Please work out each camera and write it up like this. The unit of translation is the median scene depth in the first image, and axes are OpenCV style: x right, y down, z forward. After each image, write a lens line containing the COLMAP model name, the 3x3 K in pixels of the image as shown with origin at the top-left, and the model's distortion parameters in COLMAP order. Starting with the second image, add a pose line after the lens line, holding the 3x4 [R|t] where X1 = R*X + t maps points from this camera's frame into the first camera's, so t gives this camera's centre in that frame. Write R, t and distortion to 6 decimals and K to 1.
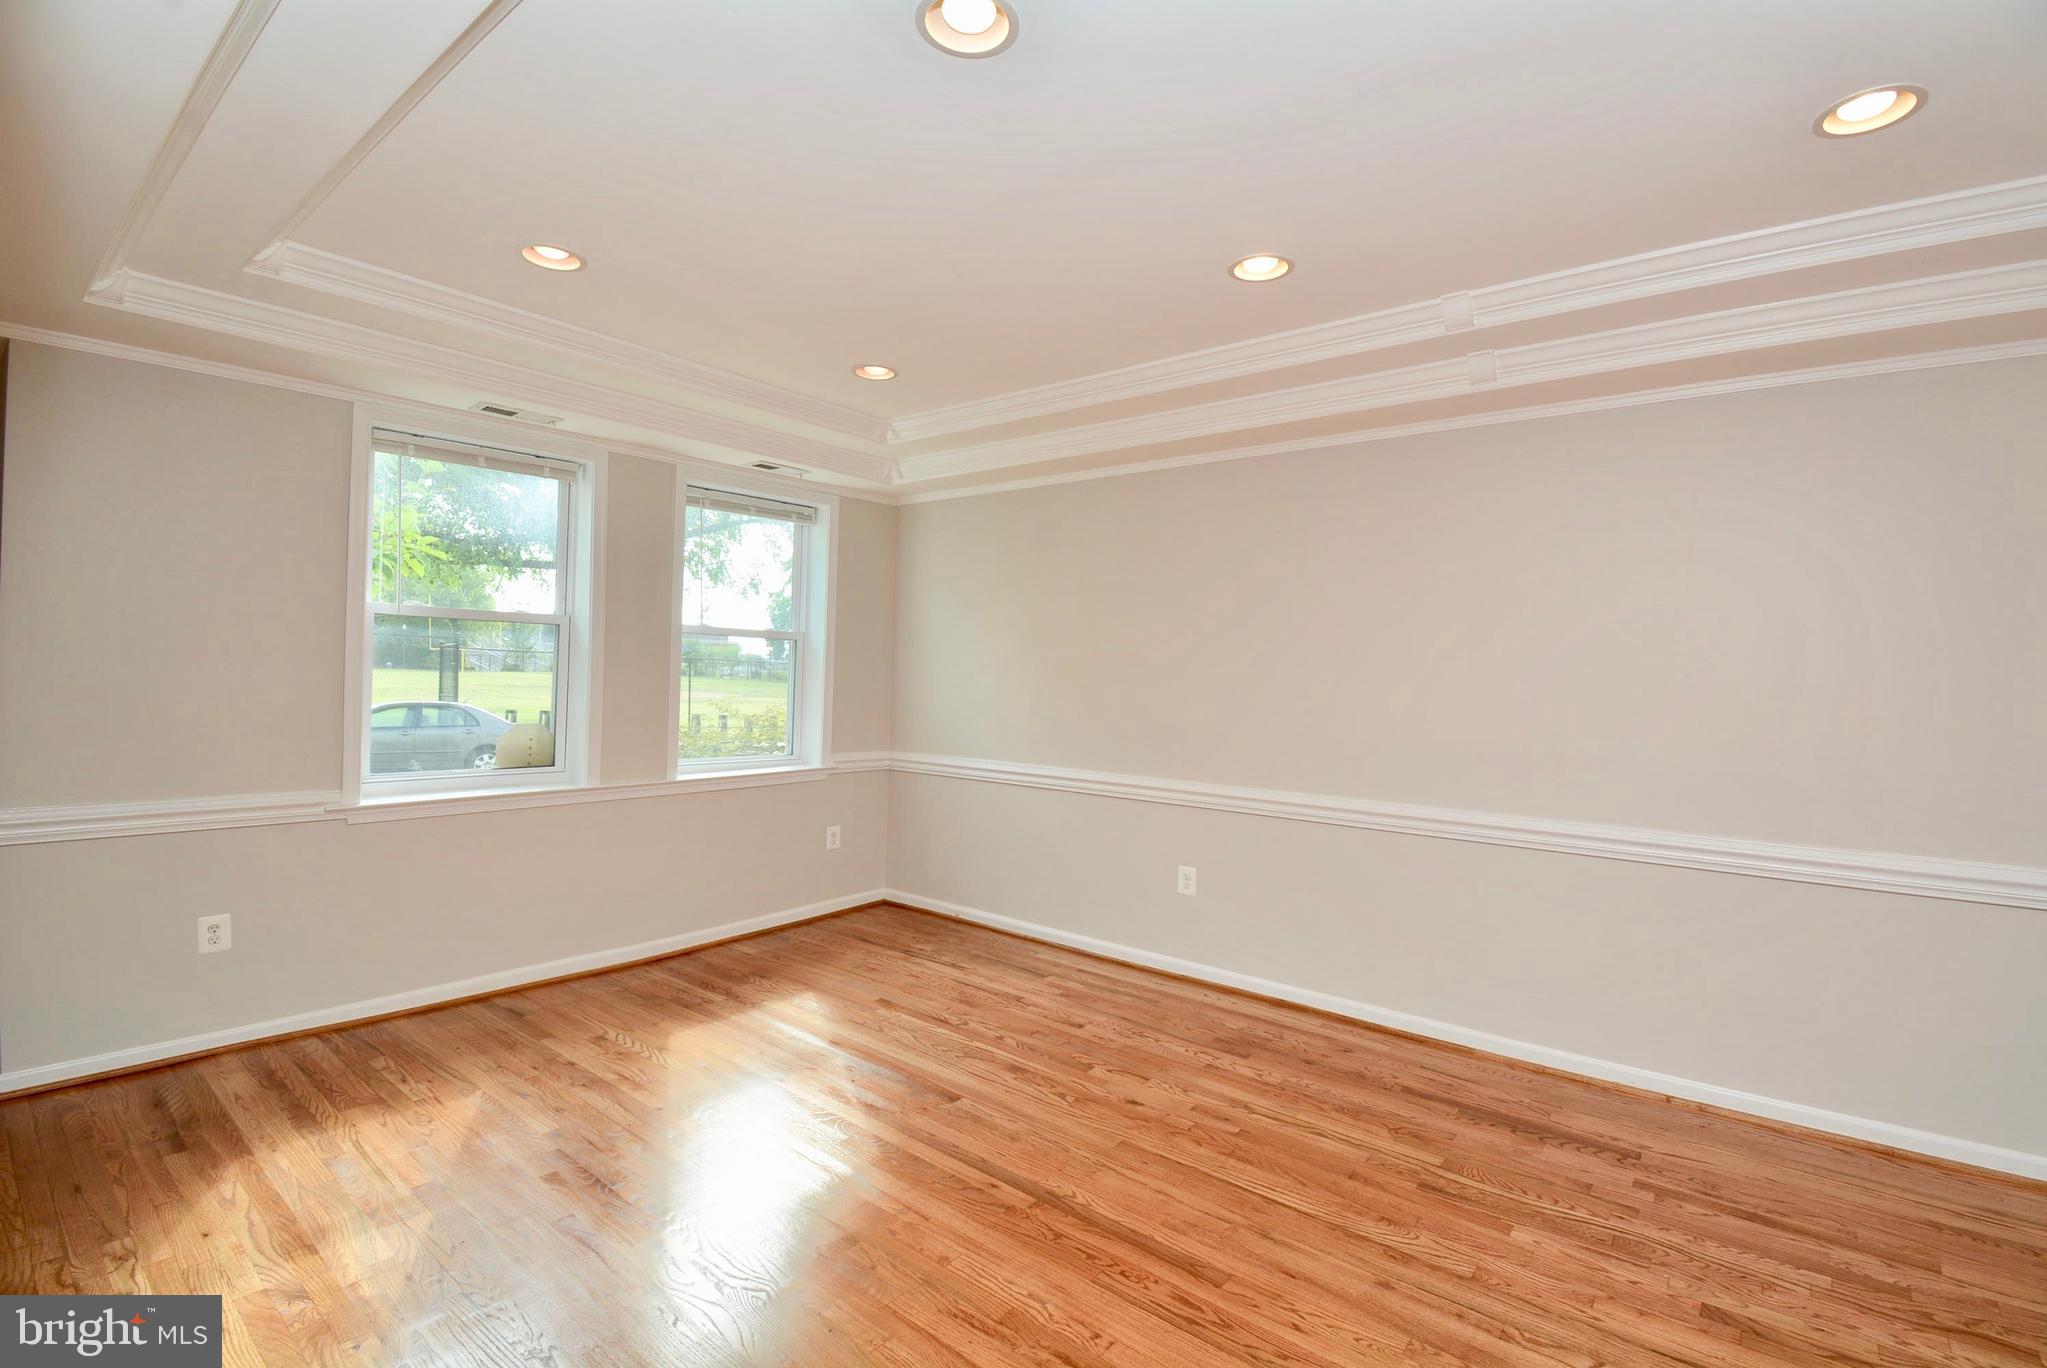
lens RADIAL K [[906.8, 0, 1038.0], [0, 906.8, 677.2], [0, 0, 1]] dist [0.013477, -0.021499]
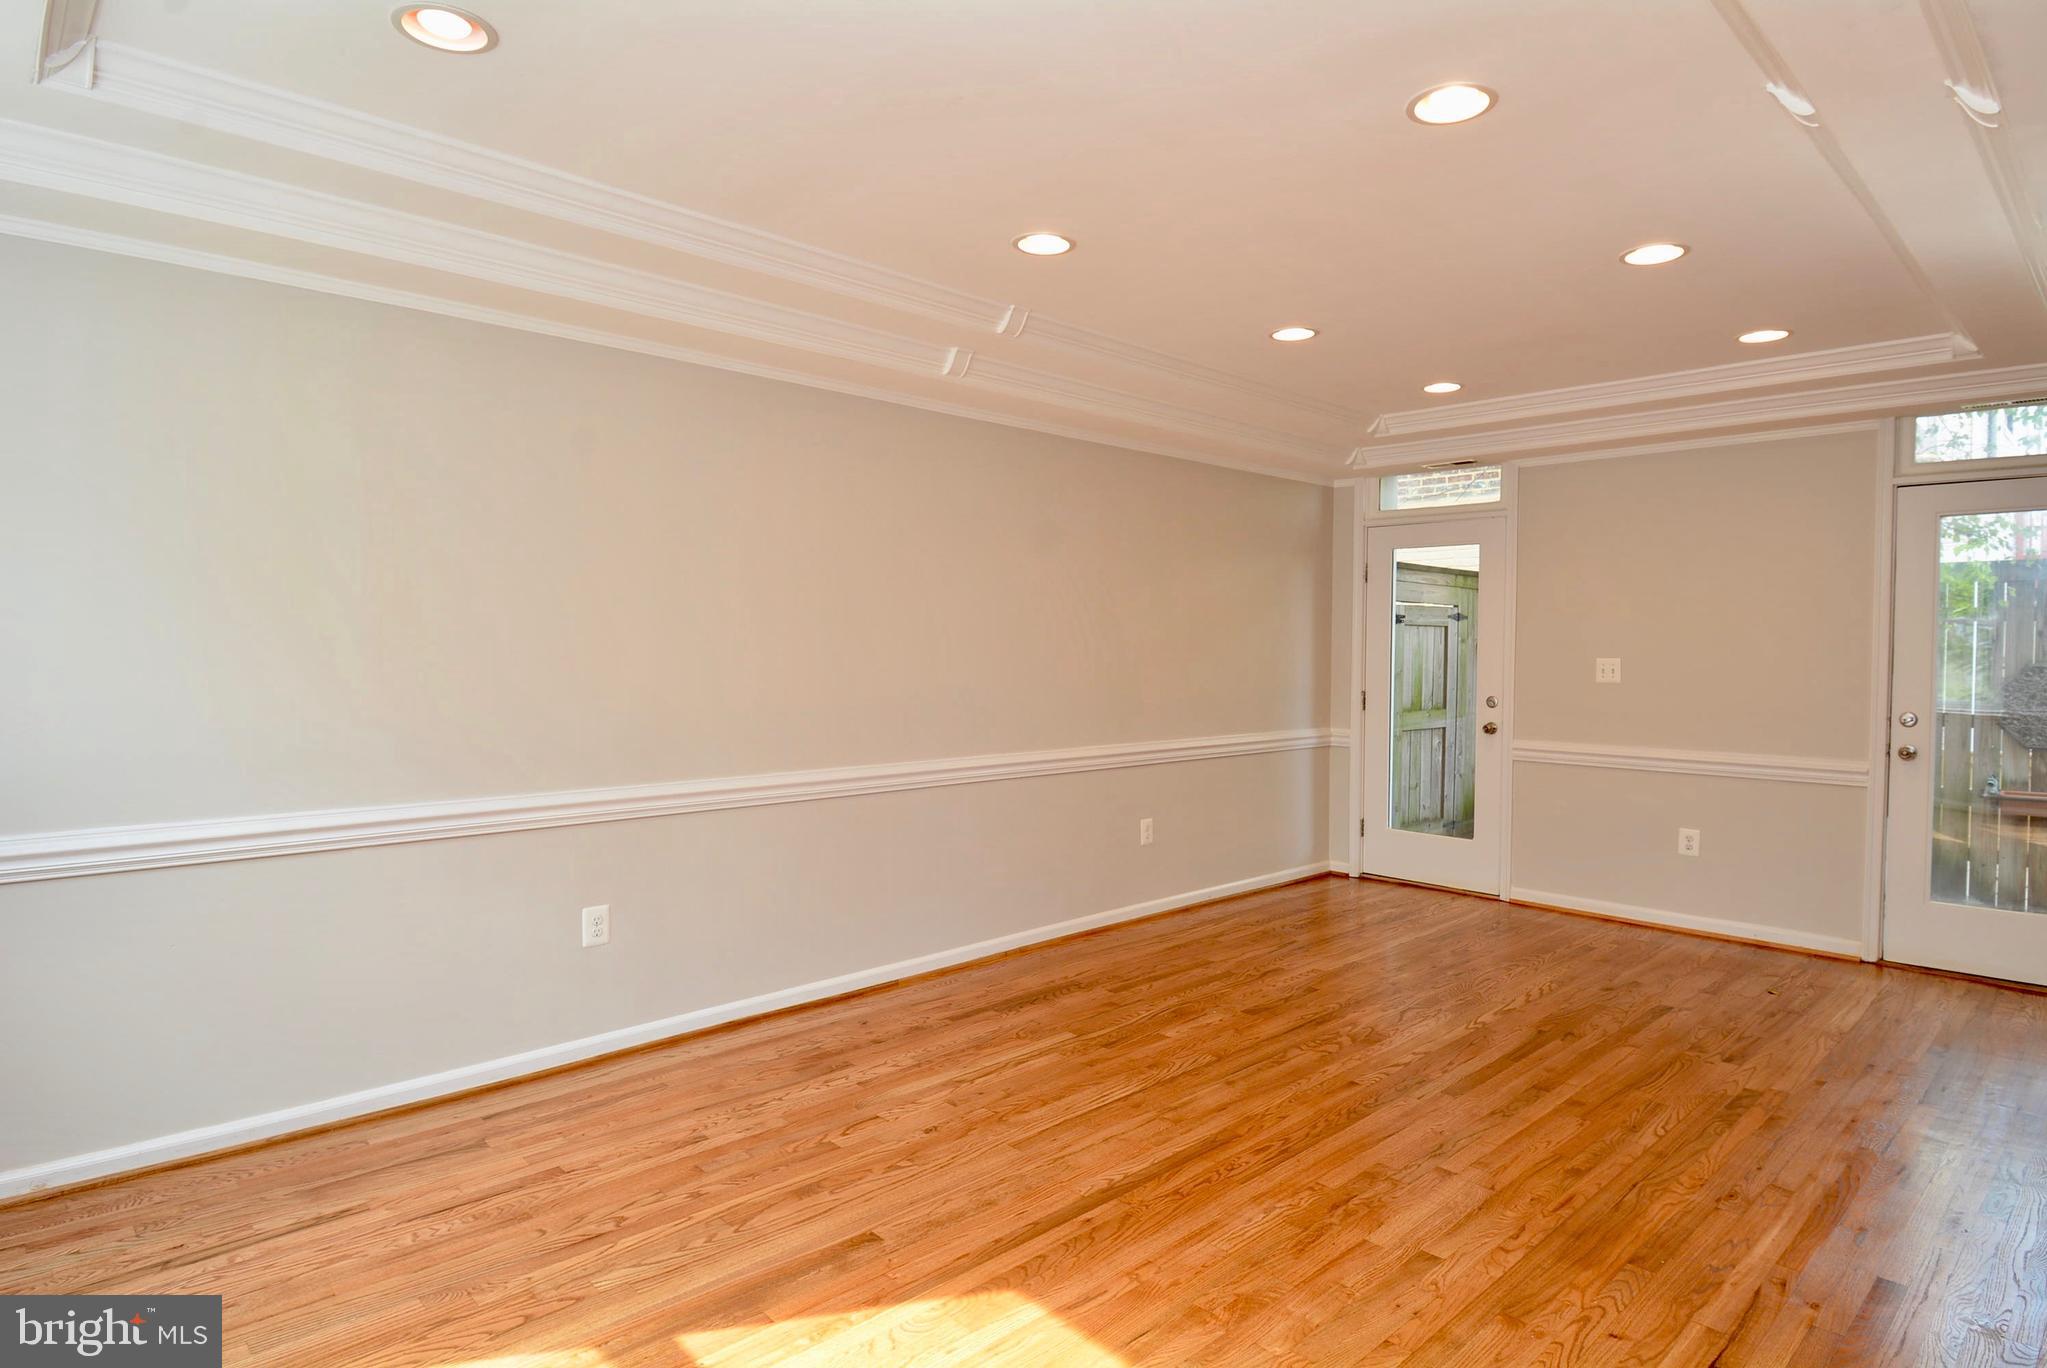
lens RADIAL K [[1125.5, 0, 1032.2], [0, 1125.5, 688.4], [0, 0, 1]] dist [0.010111, -0.023539]
pose [[0.136013, -0.058968, 0.988951, -0.864009], [0.003689, 0.998250, 0.059015, -0.019636], [-0.990700, -0.004379, 0.135993, 0.701477]]
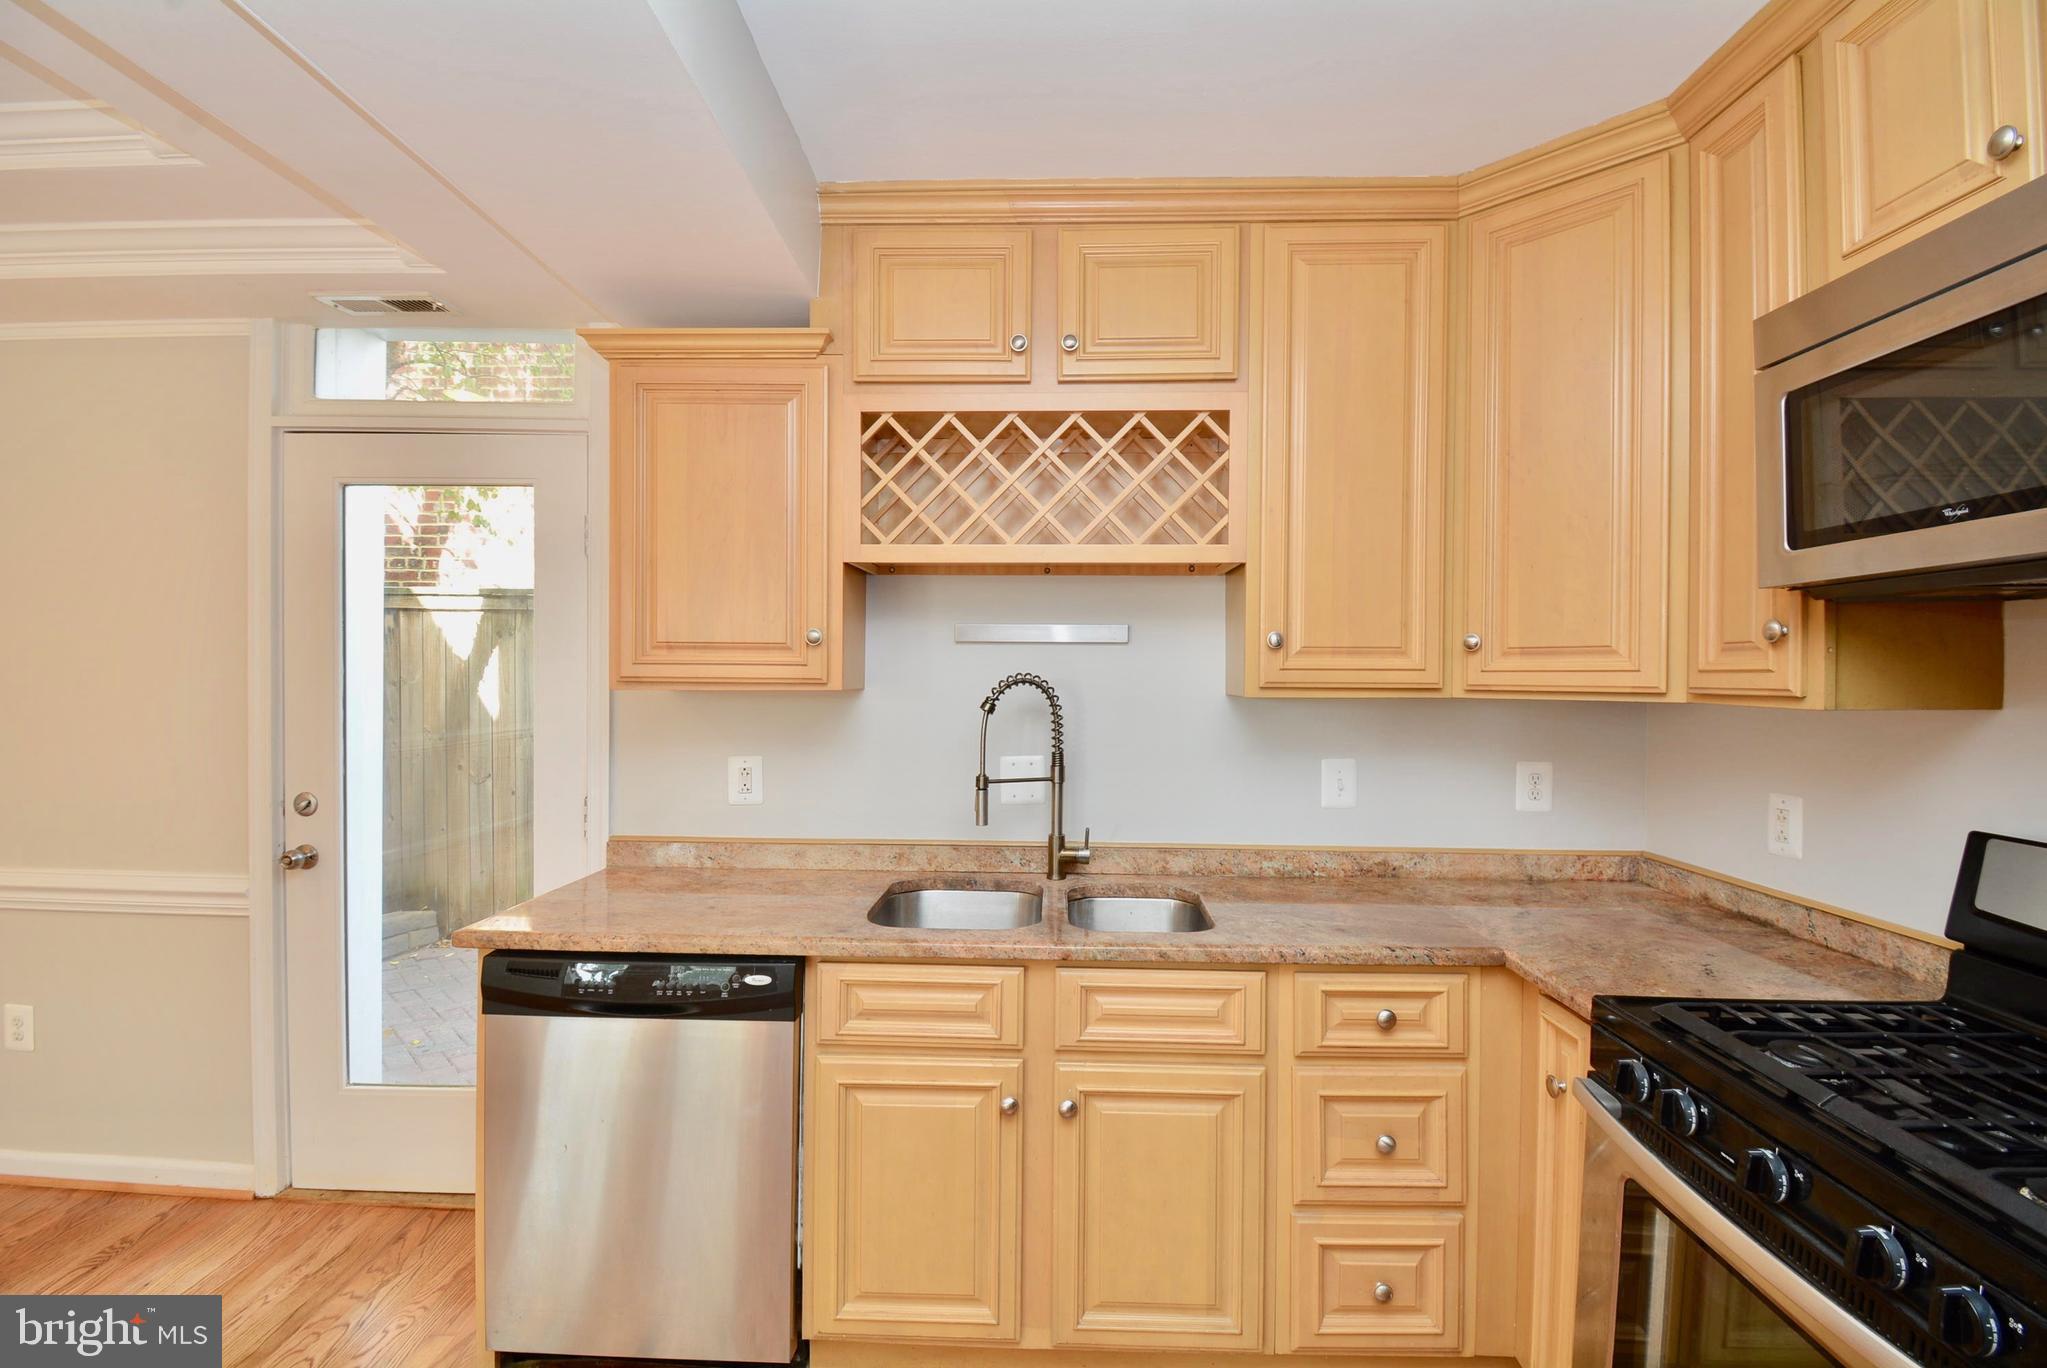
lens RADIAL K [[906.8, 0, 1034.3], [0, 906.8, 684.5], [0, 0, 1]] dist [0.013477, -0.021499]
pose [[-0.617106, -0.038155, 0.785954, -0.187407], [-0.020245, 0.999263, 0.032614, -0.022587], [-0.786619, 0.004215, -0.617424, -0.278573]]
